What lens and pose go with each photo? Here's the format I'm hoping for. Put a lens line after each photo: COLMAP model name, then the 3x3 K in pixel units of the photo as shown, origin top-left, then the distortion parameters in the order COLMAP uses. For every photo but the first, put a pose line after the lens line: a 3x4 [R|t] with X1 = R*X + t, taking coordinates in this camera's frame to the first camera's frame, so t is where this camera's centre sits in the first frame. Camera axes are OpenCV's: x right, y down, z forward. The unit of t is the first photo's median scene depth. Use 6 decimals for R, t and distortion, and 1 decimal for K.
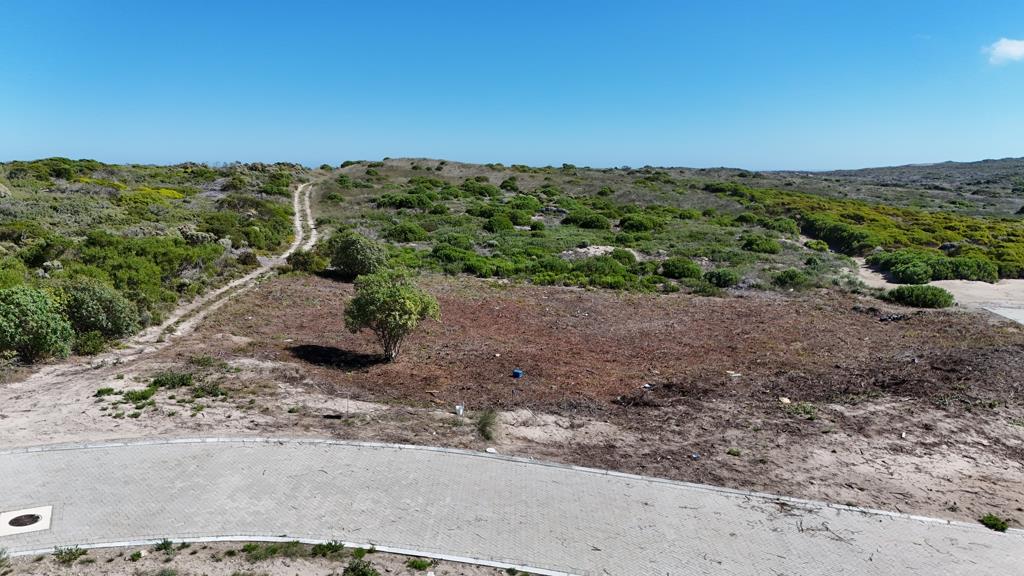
lens RADIAL K [[753.7, 0, 510.9], [0, 753.7, 288.3], [0, 0, 1]] dist [0.044951, -0.007324]
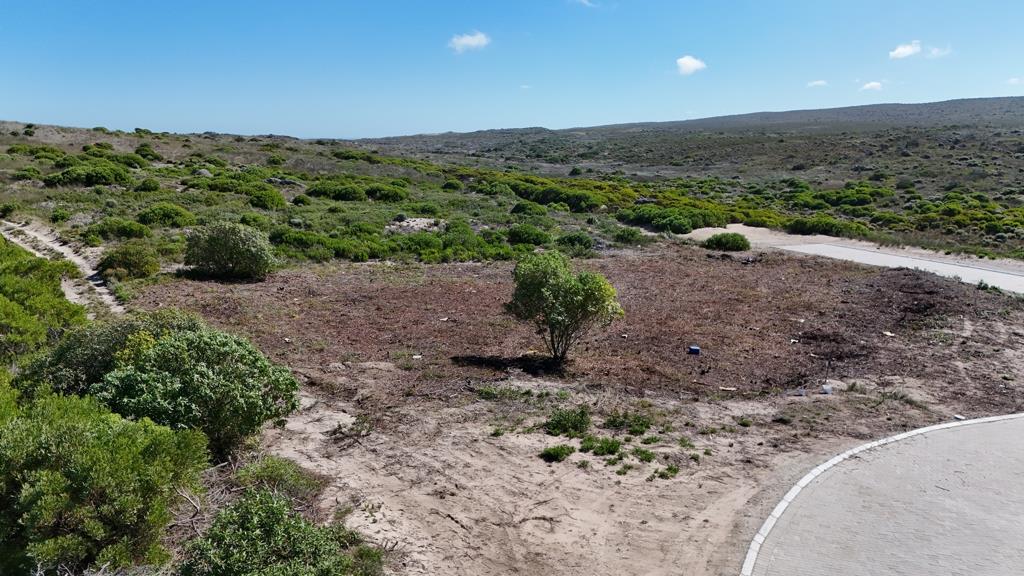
lens RADIAL K [[753.7, 0, 510.0], [0, 753.7, 288.2], [0, 0, 1]] dist [0.044951, -0.007324]
pose [[0.821215, -0.111618, 0.559596, -0.254374], [0.088687, 0.993731, 0.068062, -0.018028], [-0.563685, -0.006265, 0.825966, 0.120870]]
